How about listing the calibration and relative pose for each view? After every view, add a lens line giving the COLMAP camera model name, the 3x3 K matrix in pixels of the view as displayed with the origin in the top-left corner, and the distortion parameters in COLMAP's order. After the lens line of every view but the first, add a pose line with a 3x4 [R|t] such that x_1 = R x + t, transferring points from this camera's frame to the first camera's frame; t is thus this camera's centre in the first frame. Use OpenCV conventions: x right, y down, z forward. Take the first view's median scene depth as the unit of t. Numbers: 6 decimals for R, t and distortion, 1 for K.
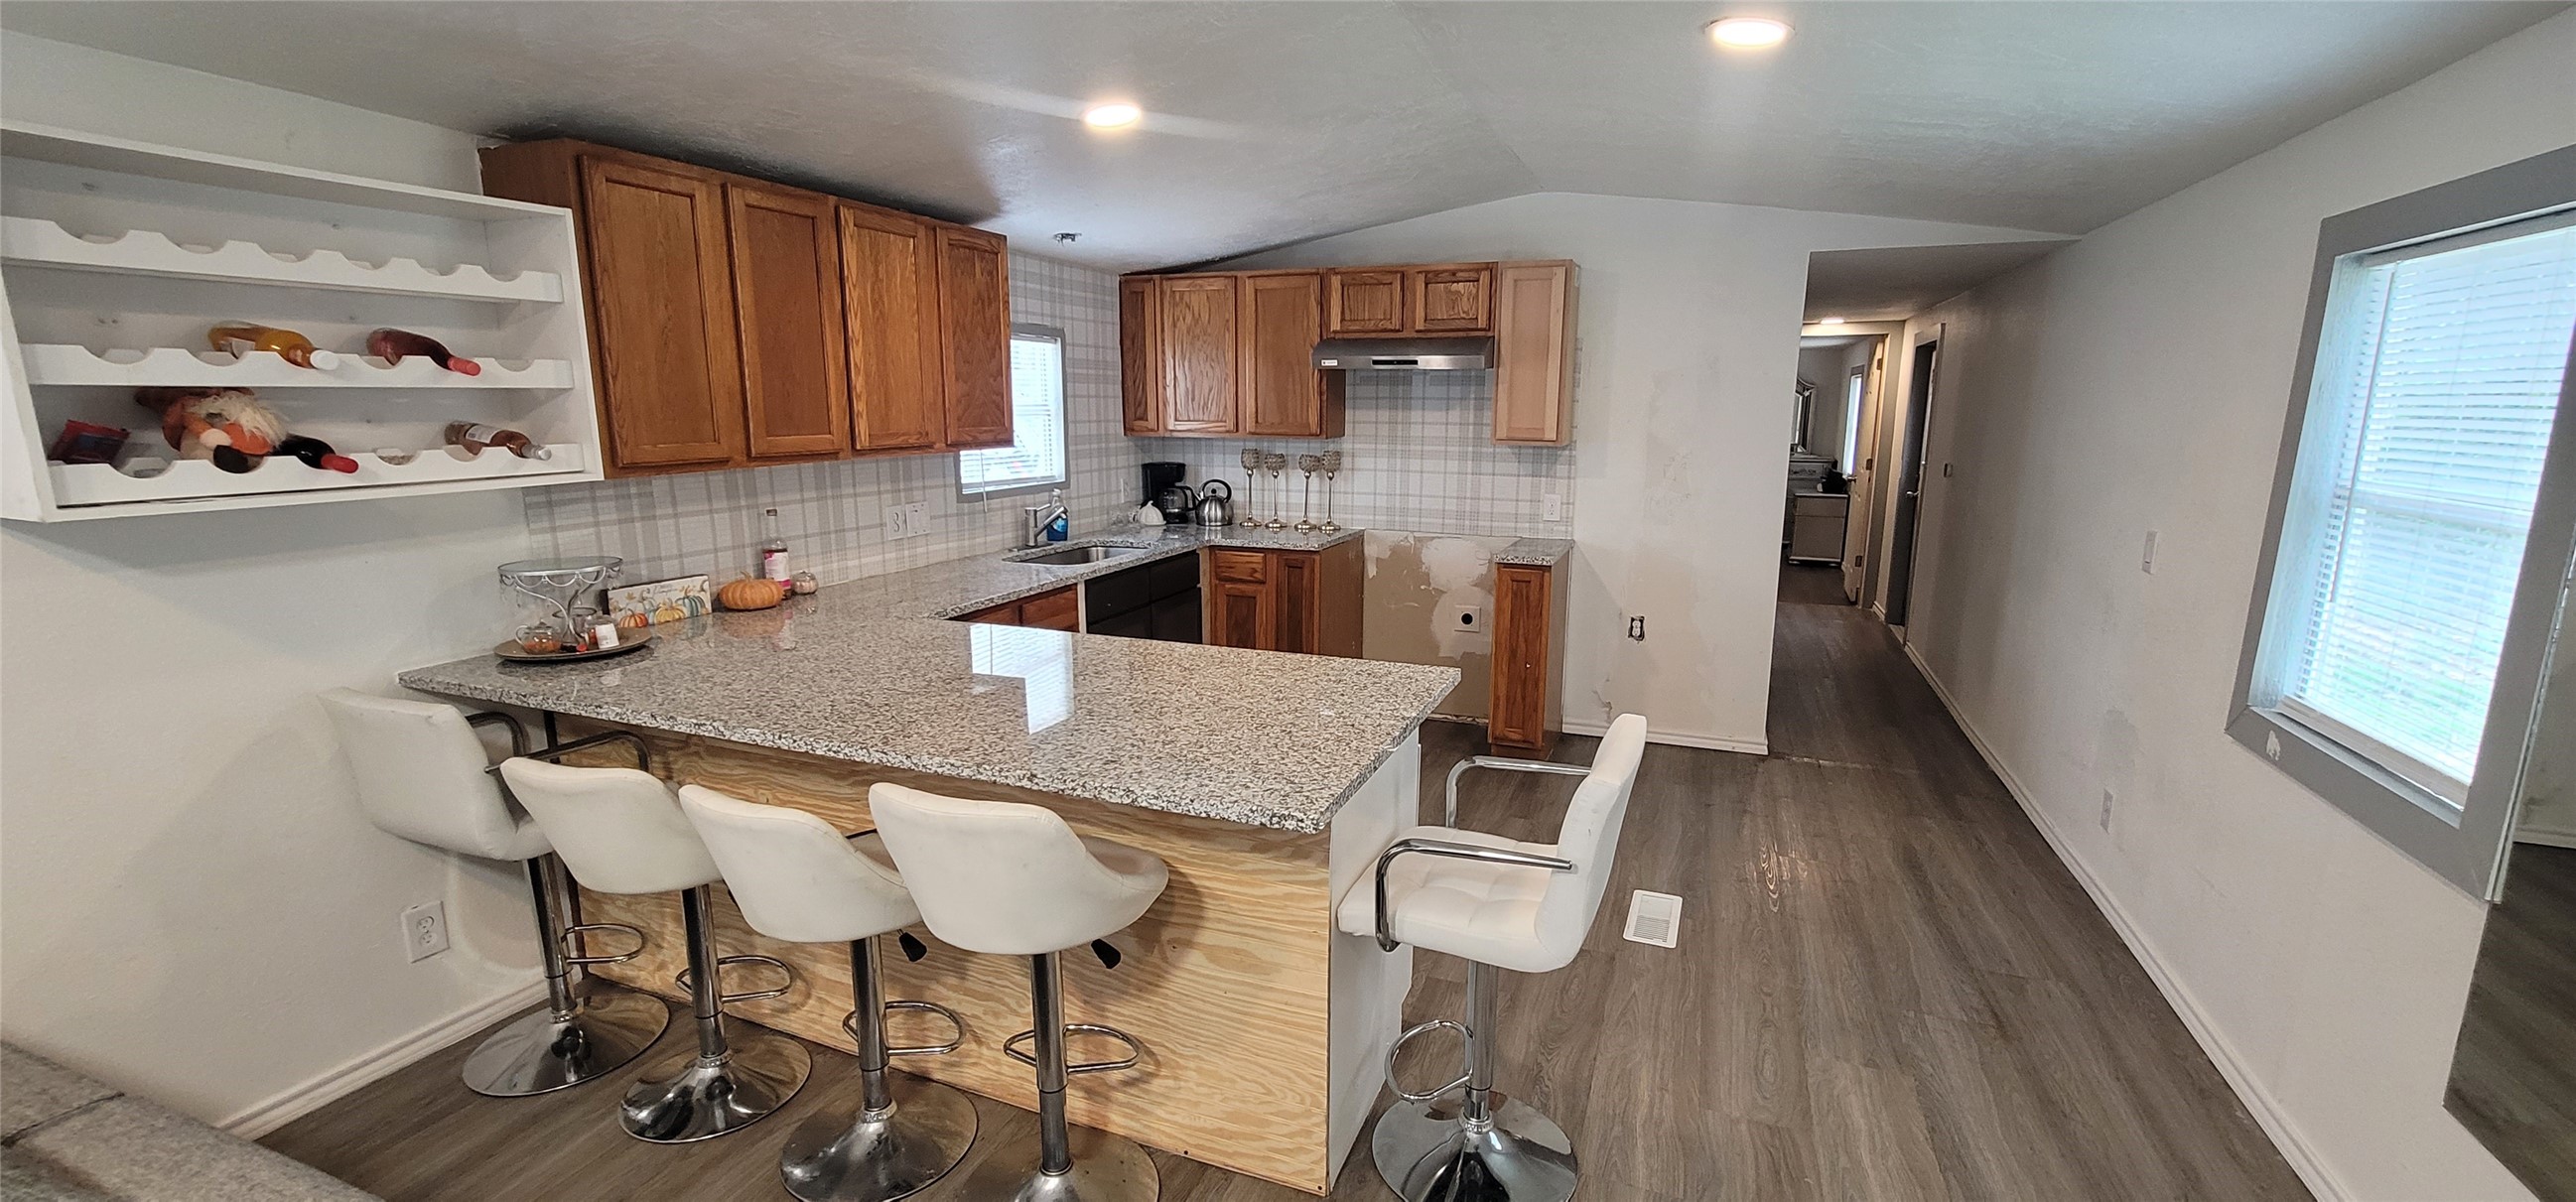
lens RADIAL K [[1049.8, 0, 1295.3], [0, 1049.8, 609.2], [0, 0, 1]] dist [-0.003010, -0.000404]
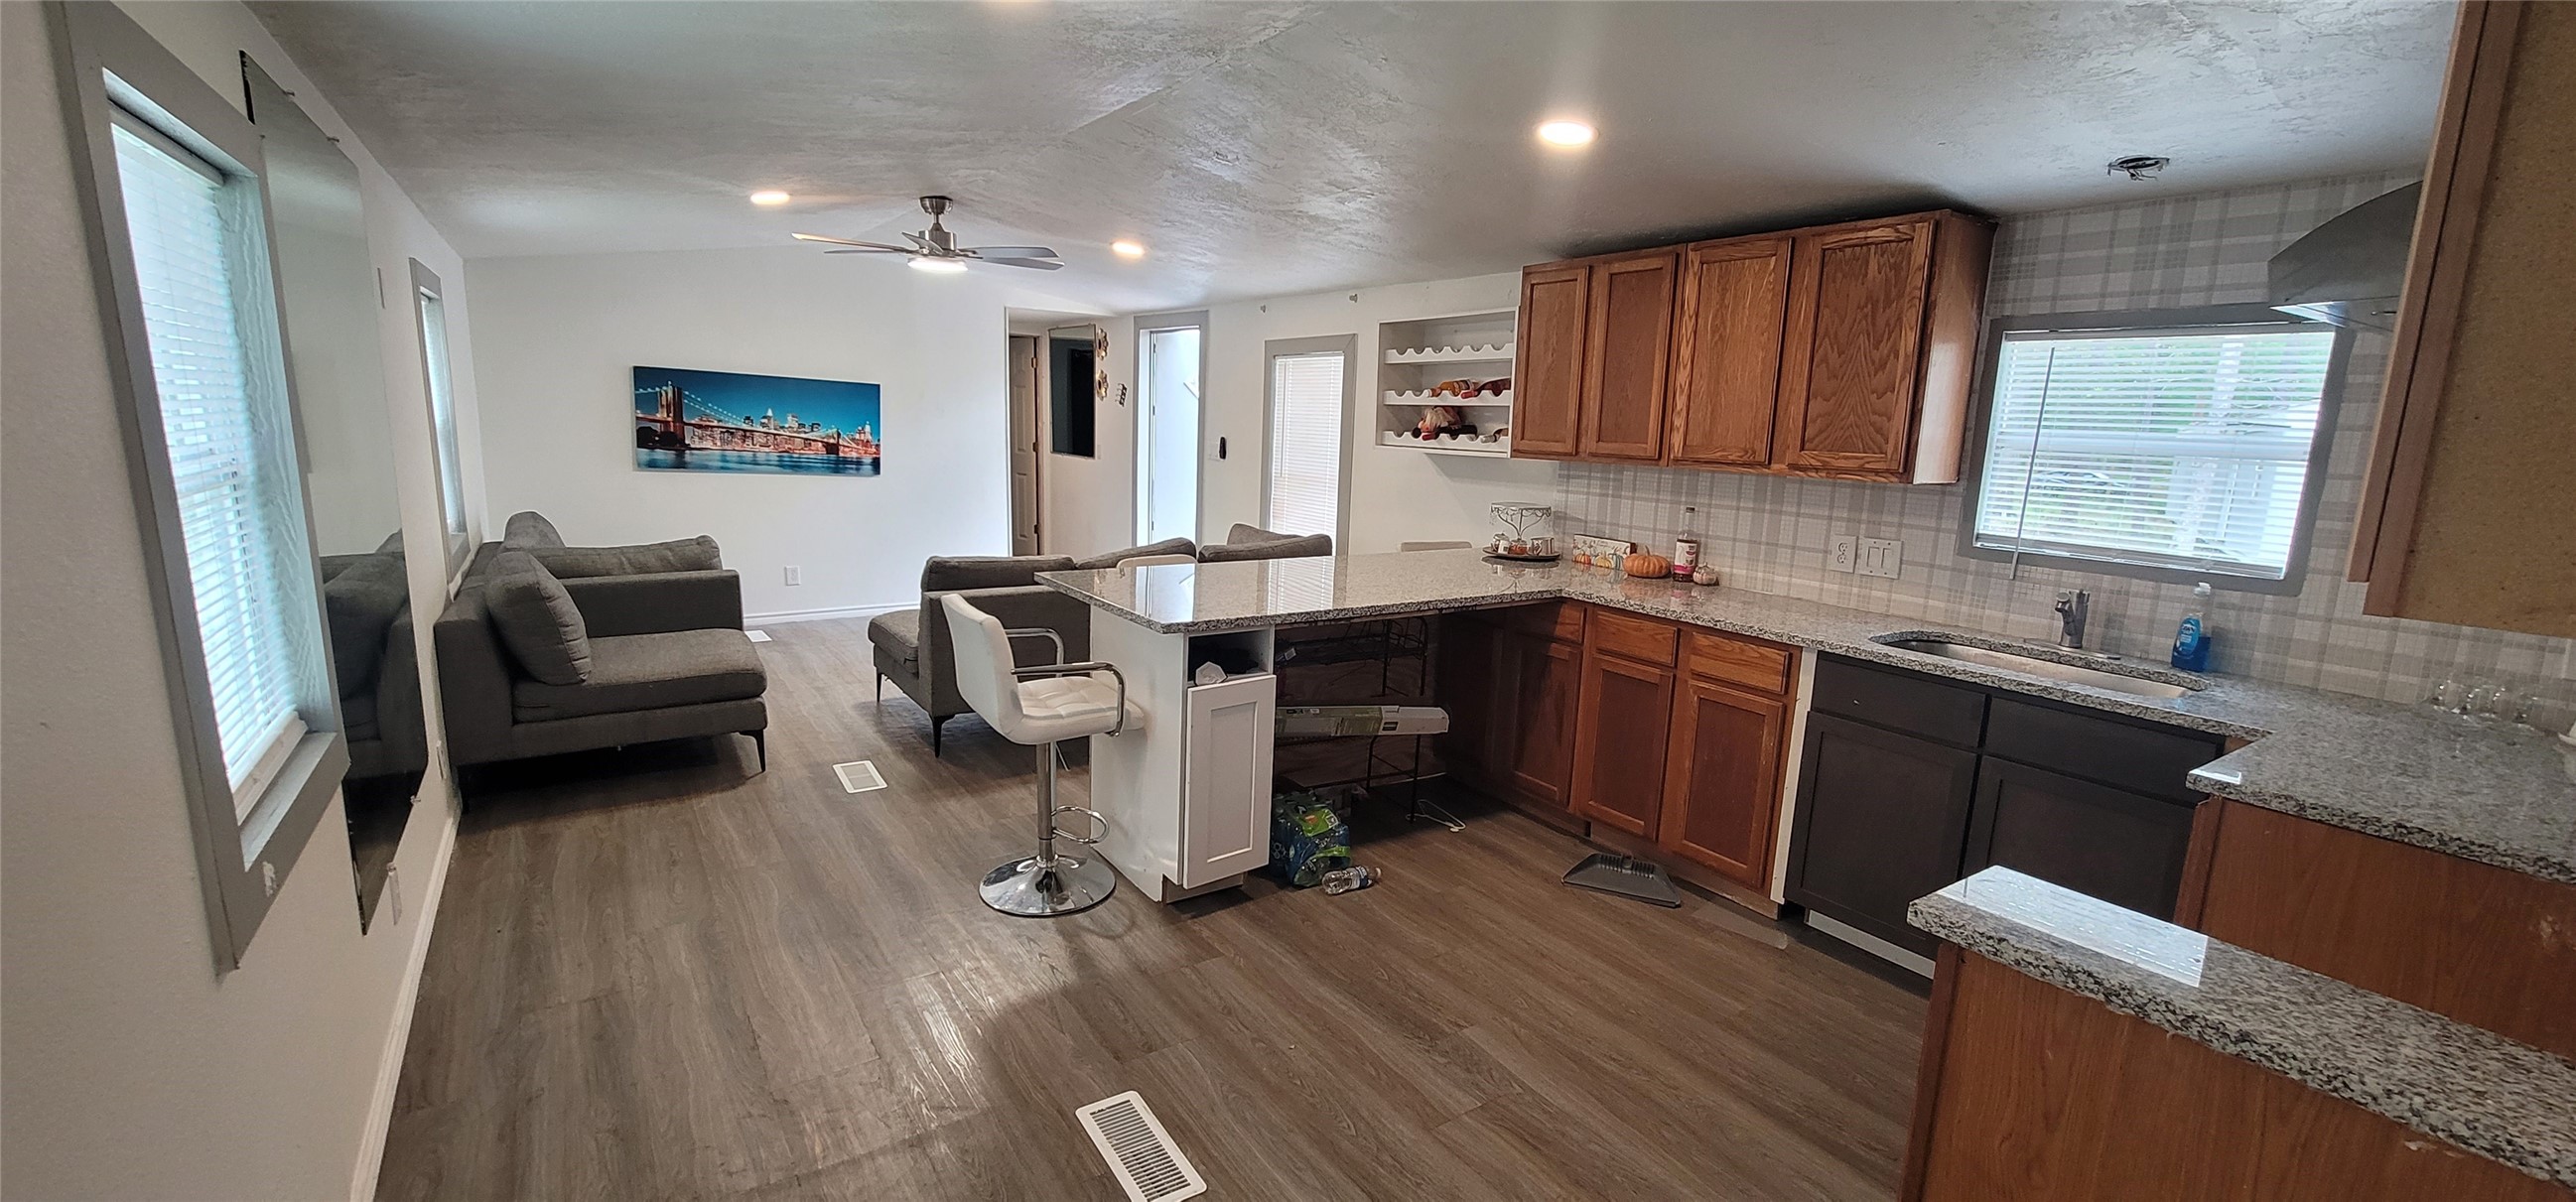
lens RADIAL K [[1049.8, 0, 1274.4], [0, 1049.8, 597.2], [0, 0, 1]] dist [-0.003010, -0.000404]
pose [[-0.572269, 0.121643, -0.810994, 0.580218], [-0.194120, 0.940738, 0.278082, -0.180345], [0.796760, 0.316567, -0.514742, 0.951749]]
